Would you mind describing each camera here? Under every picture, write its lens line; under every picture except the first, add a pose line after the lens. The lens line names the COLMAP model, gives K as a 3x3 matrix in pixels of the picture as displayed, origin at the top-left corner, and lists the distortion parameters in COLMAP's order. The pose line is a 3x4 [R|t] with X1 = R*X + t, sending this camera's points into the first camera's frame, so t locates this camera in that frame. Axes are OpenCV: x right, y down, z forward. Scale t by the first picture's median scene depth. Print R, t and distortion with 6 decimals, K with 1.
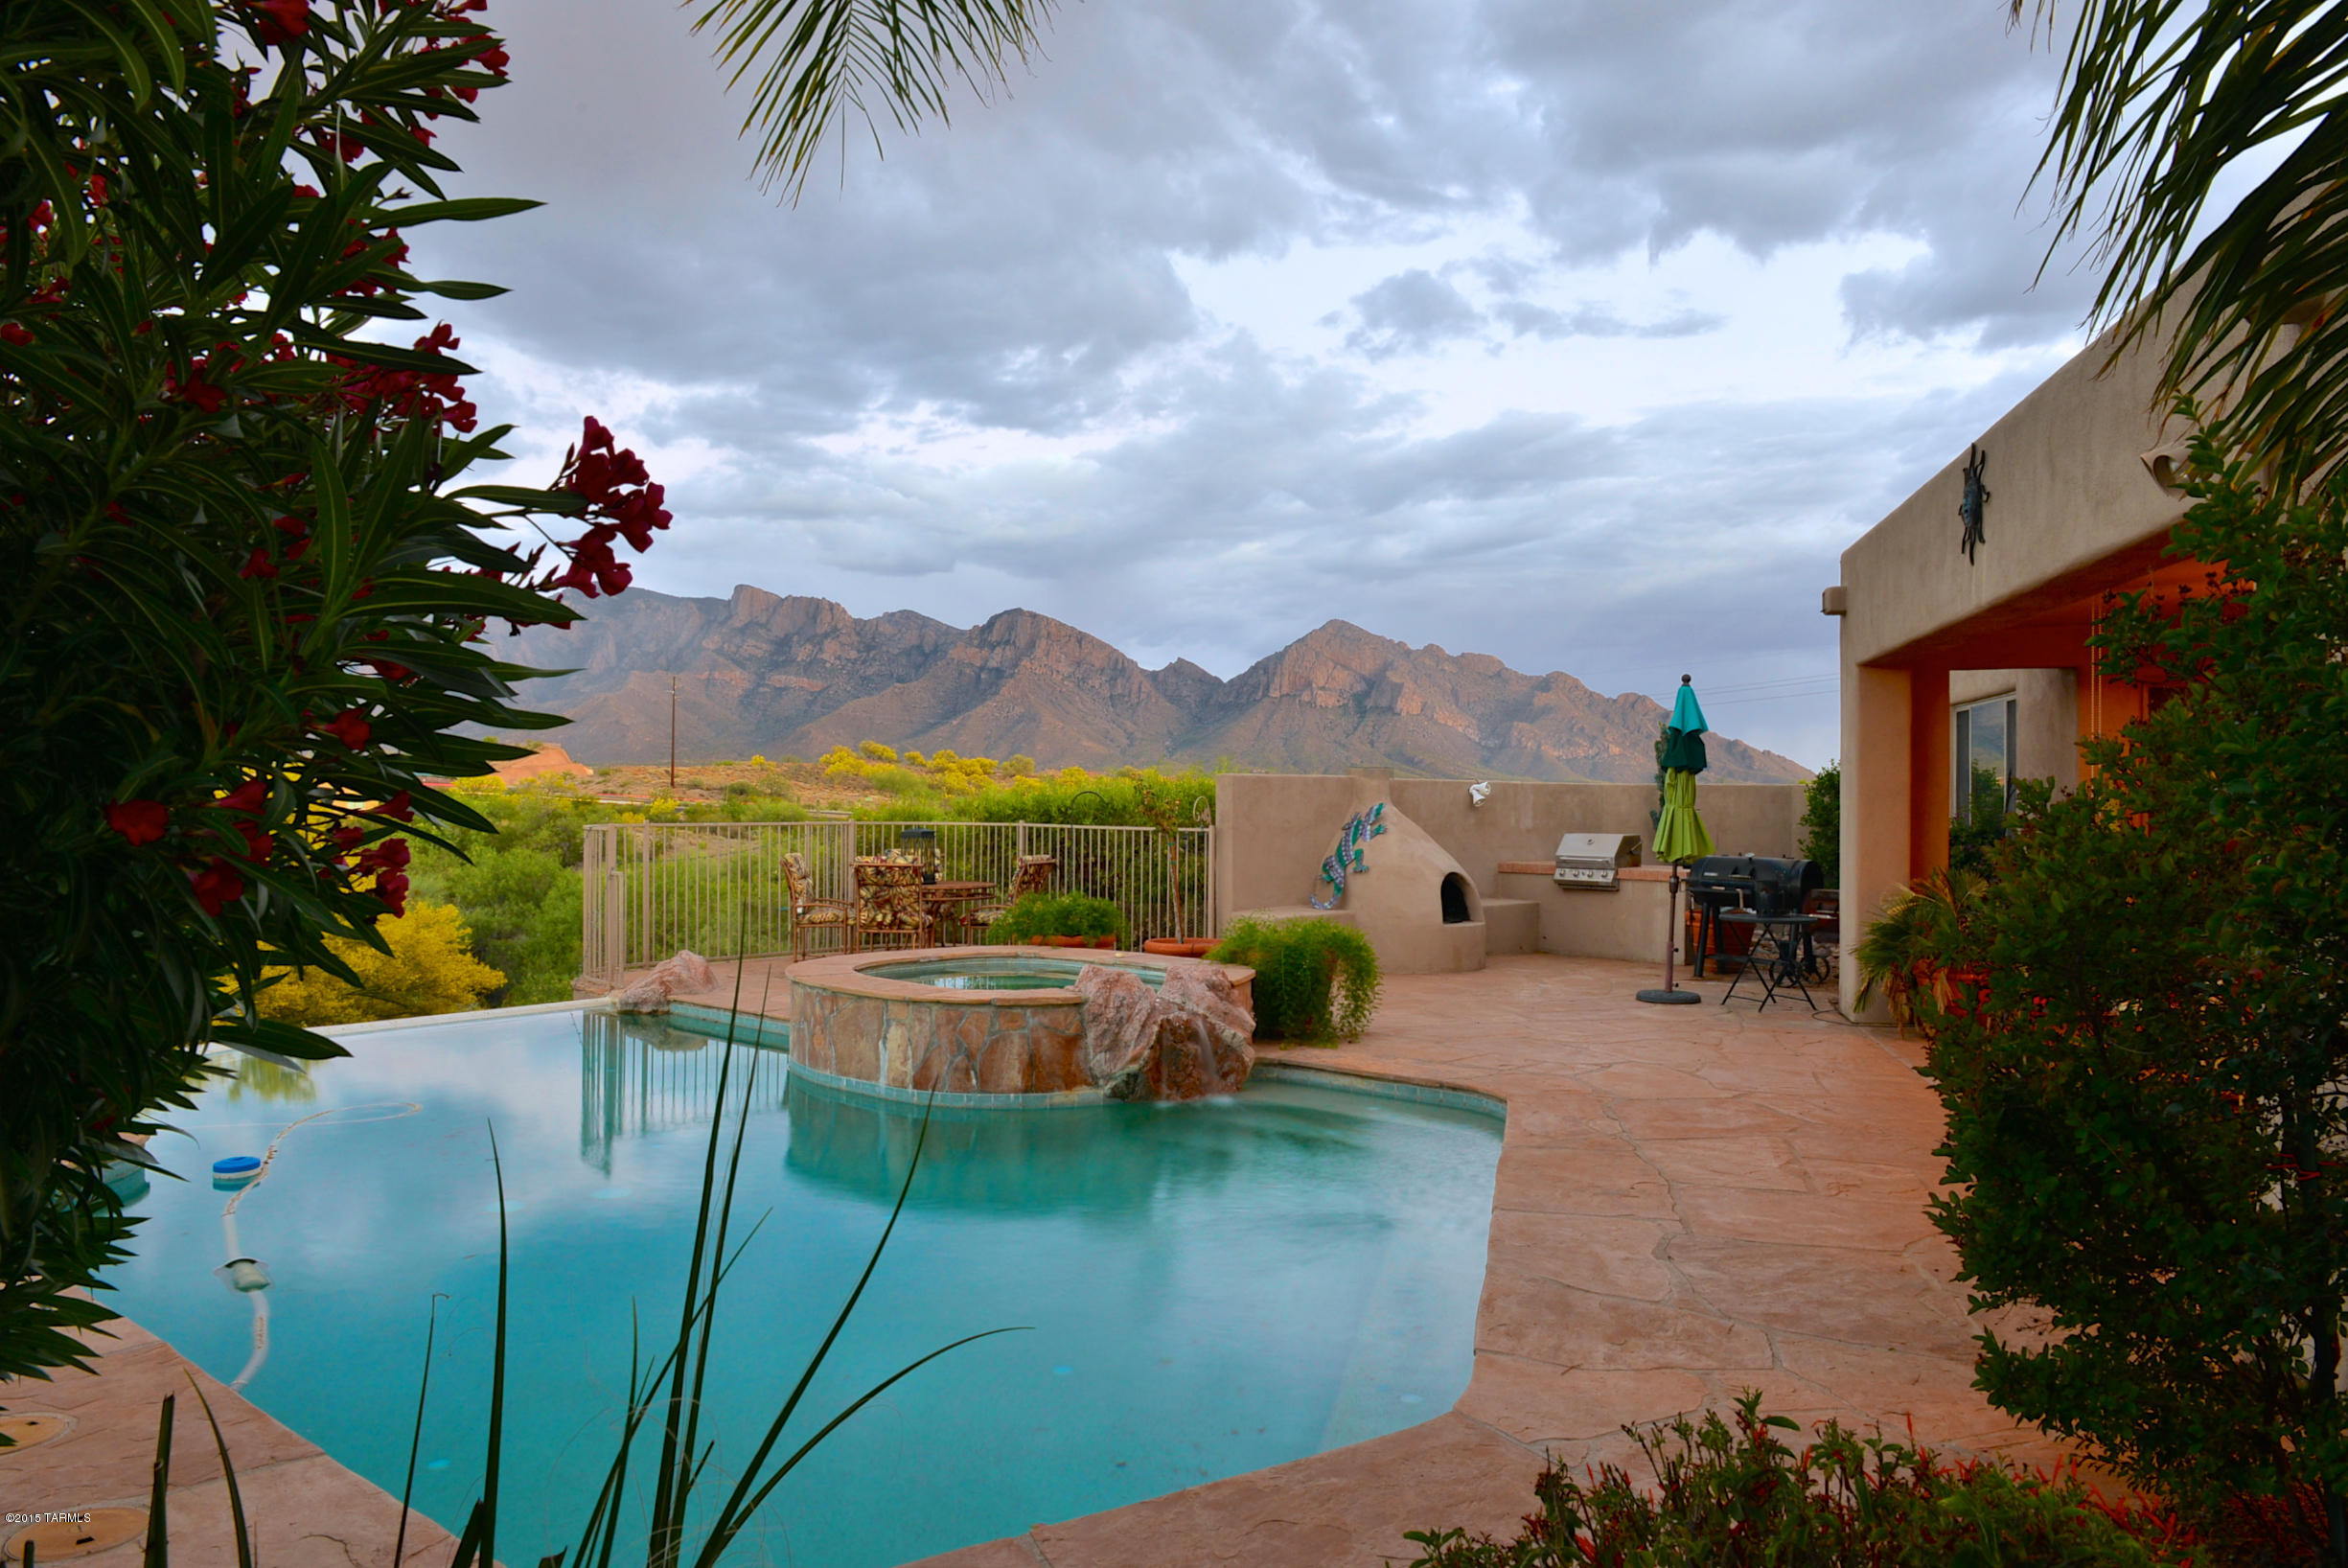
lens RADIAL K [[1644.7, 0, 1174.5], [0, 1644.7, 776.9], [0, 0, 1]] dist [-0.010321, -0.004804]
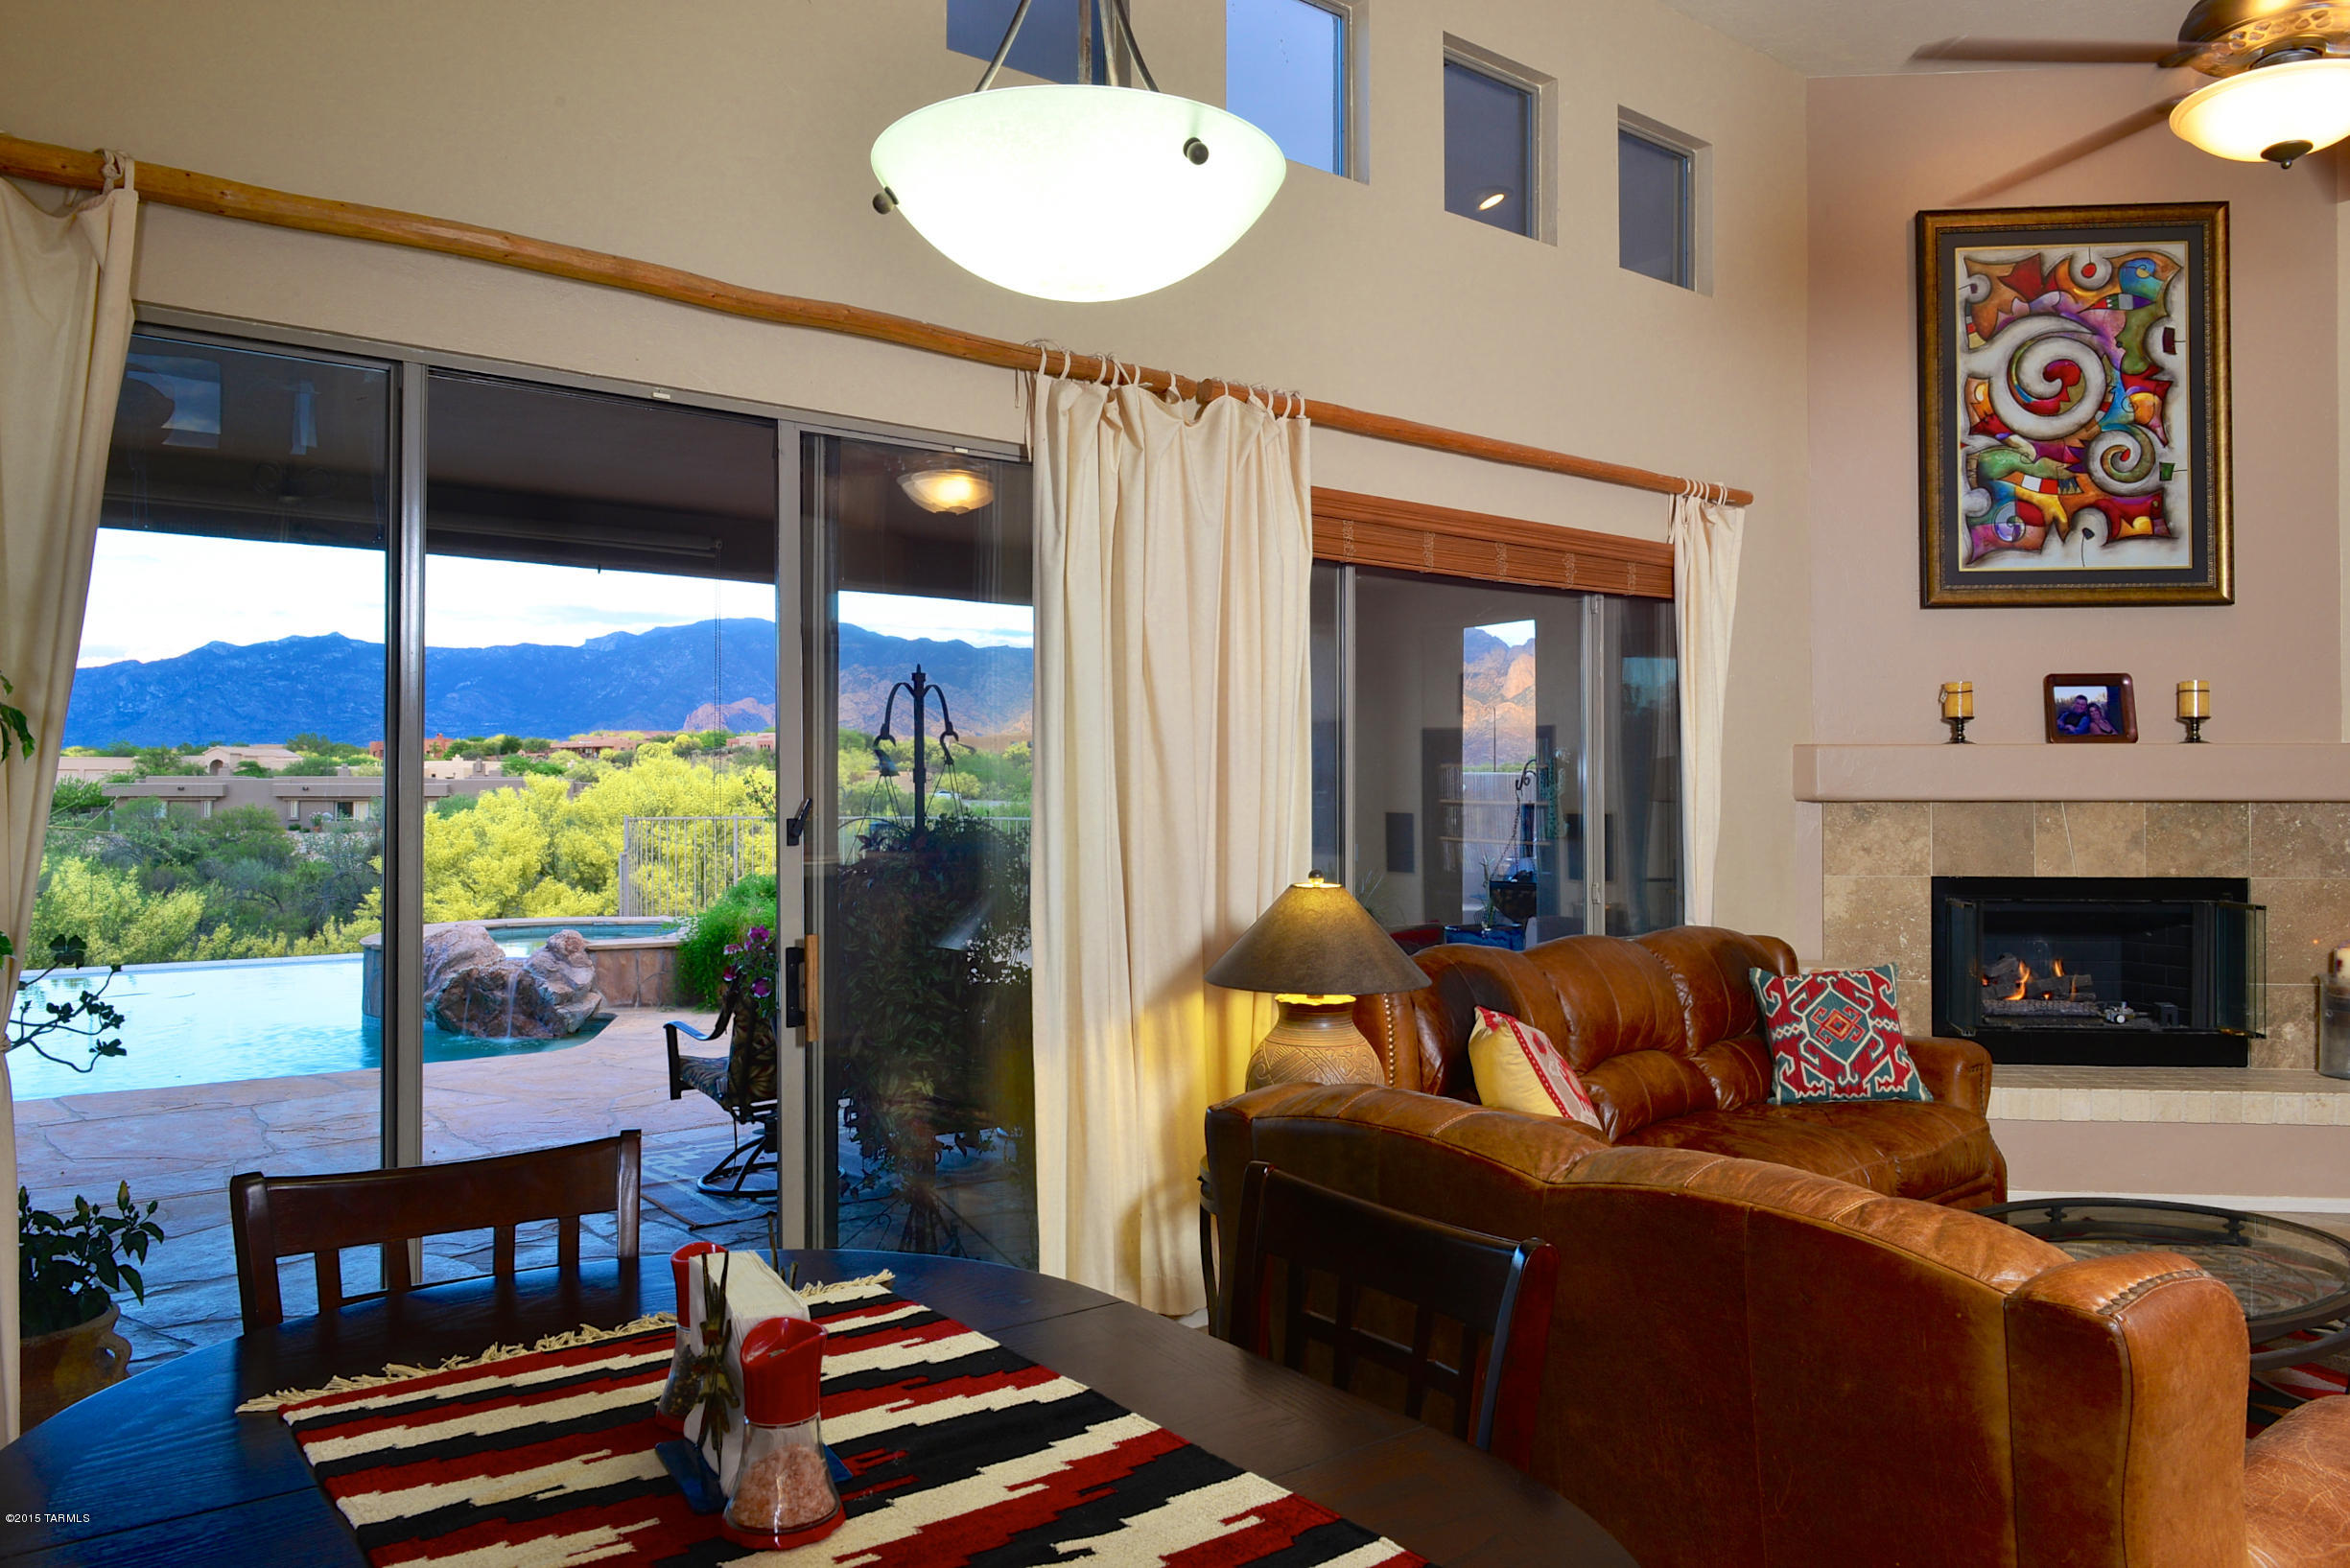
lens RADIAL K [[1645.9, 0, 1175.5], [0, 1645.9, 776.9], [0, 0, 1]] dist [-0.010321, -0.004804]
pose [[0.782852, -0.014021, -0.622050, 1.194729], [0.011303, 0.999902, -0.008312, 0.020277], [0.622105, -0.000524, 0.782933, 0.373403]]
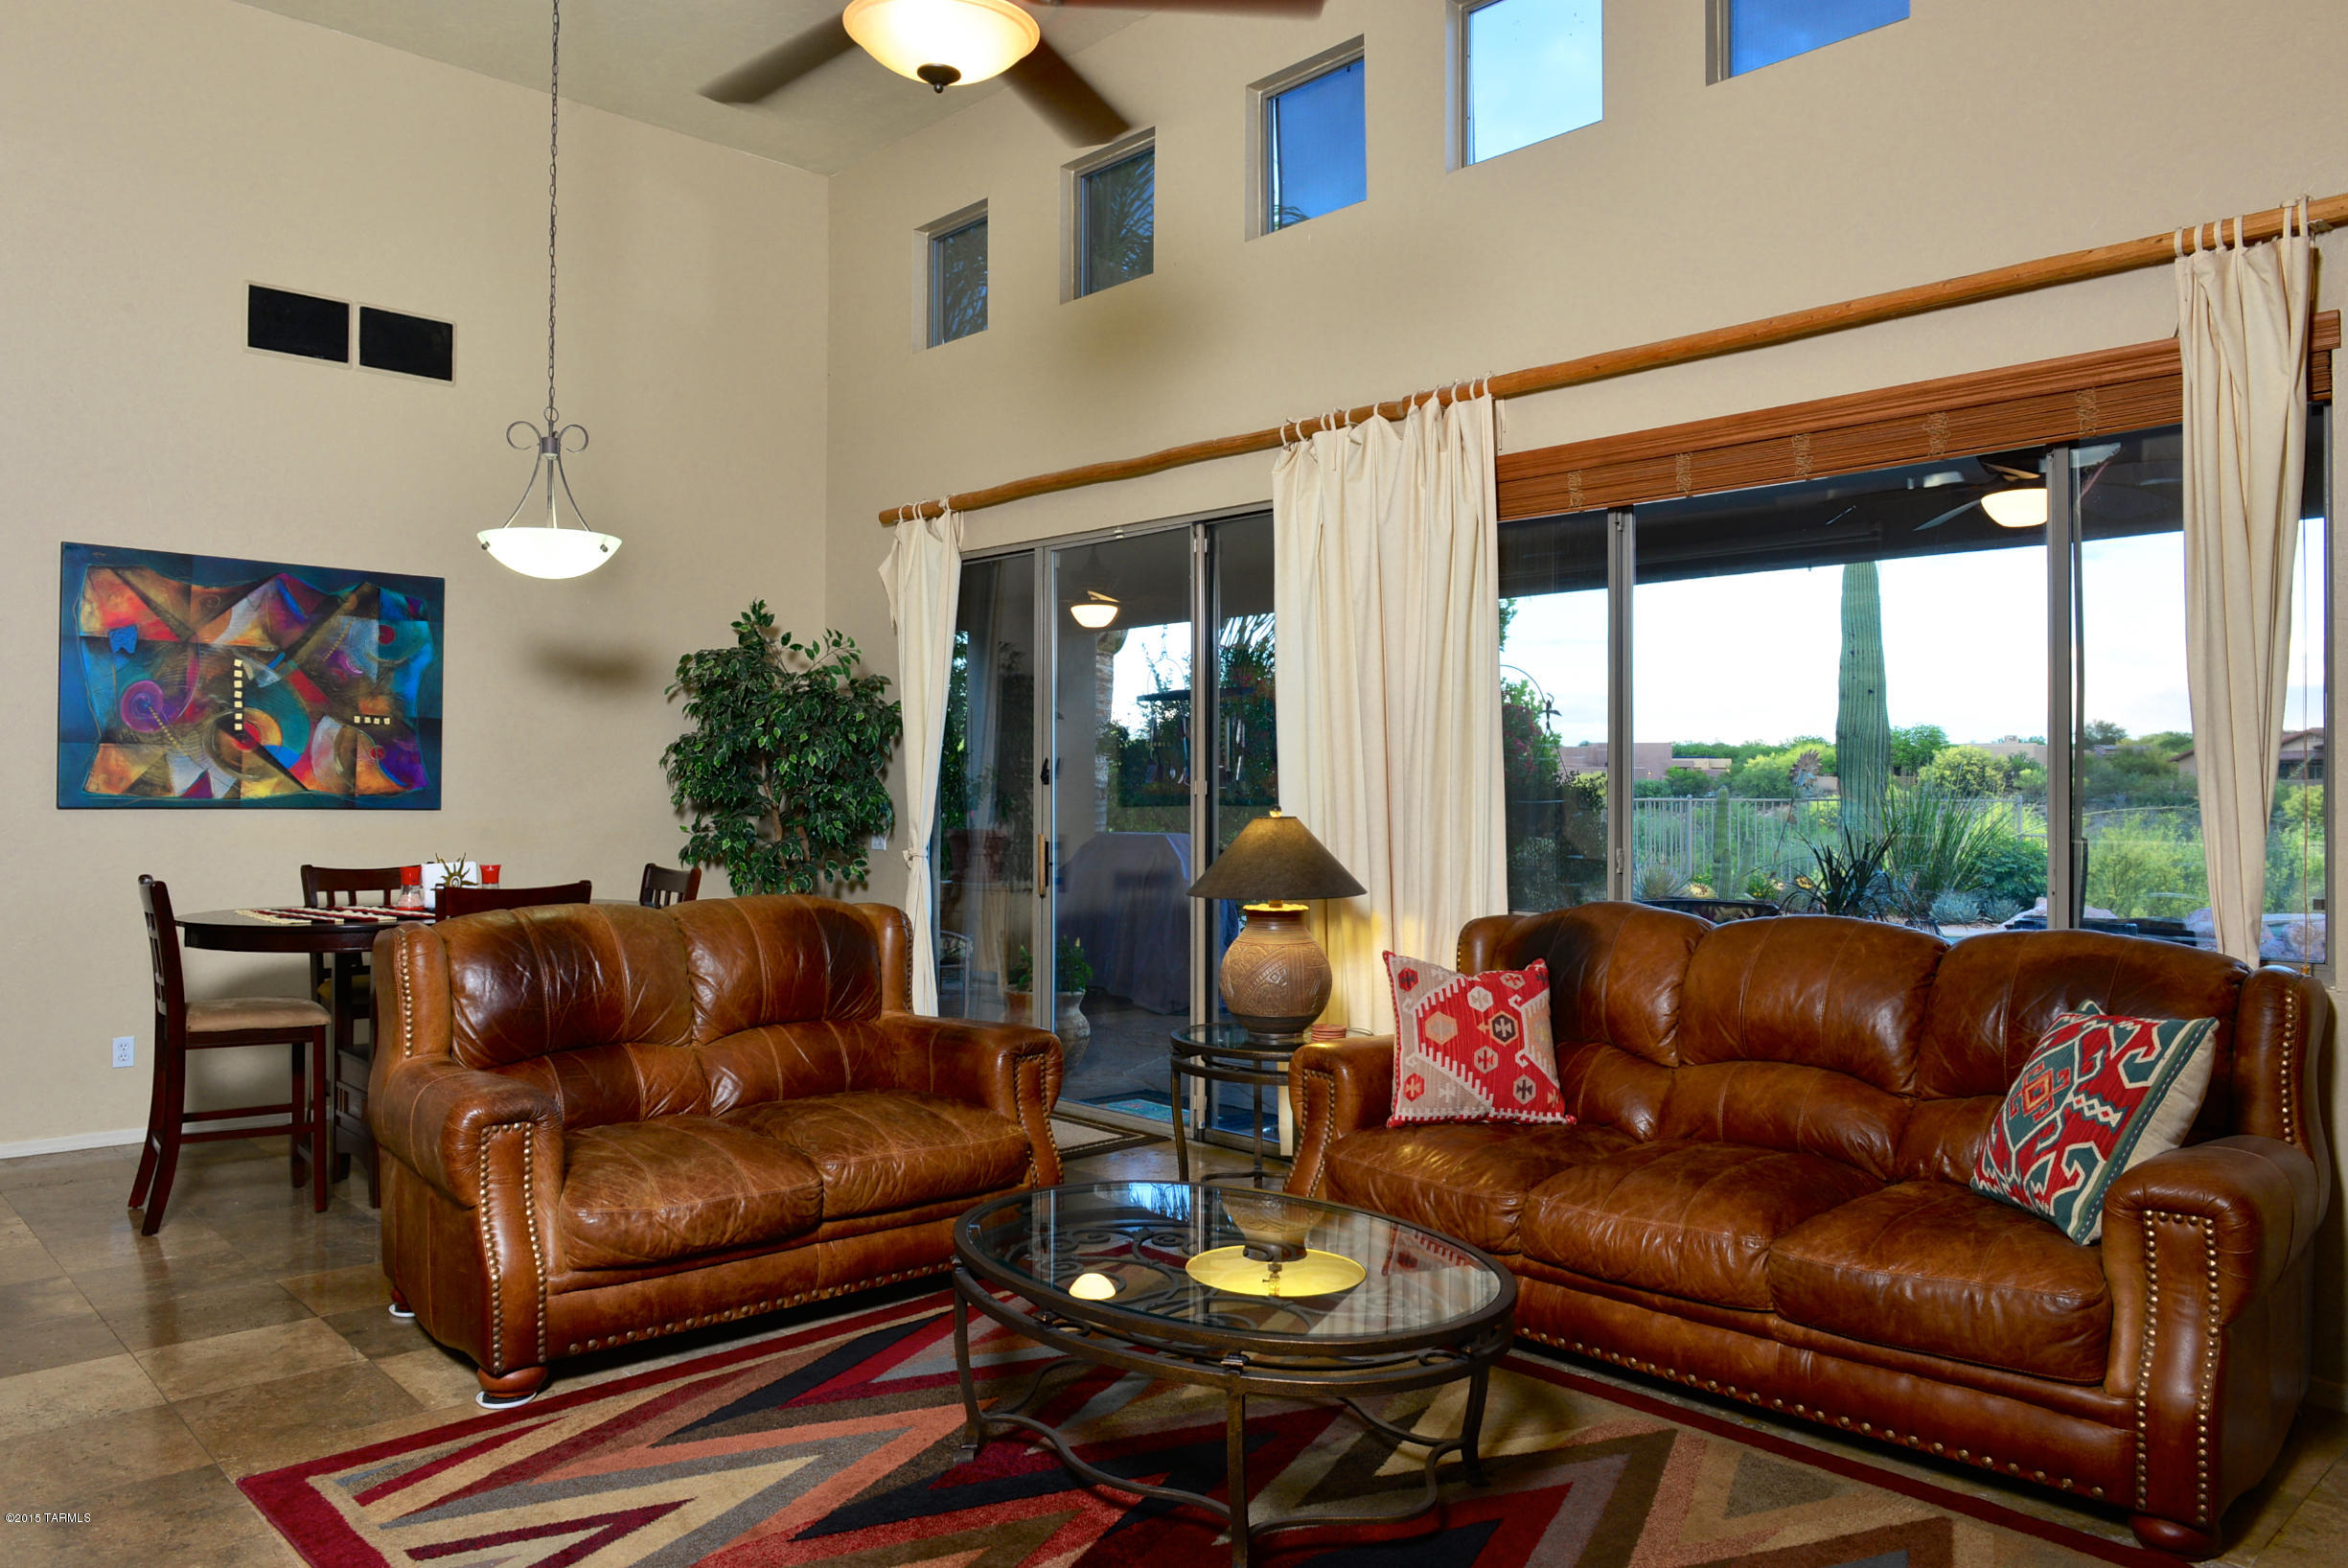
lens RADIAL K [[1617.5, 0, 1171.8], [0, 1617.5, 779.3], [0, 0, 1]] dist [-0.010437, -0.008544]
pose [[-0.556281, -0.015186, -0.830855, 1.430585], [-0.000305, 0.999837, -0.018070, 0.044574], [0.830994, -0.009799, -0.556195, 1.049652]]
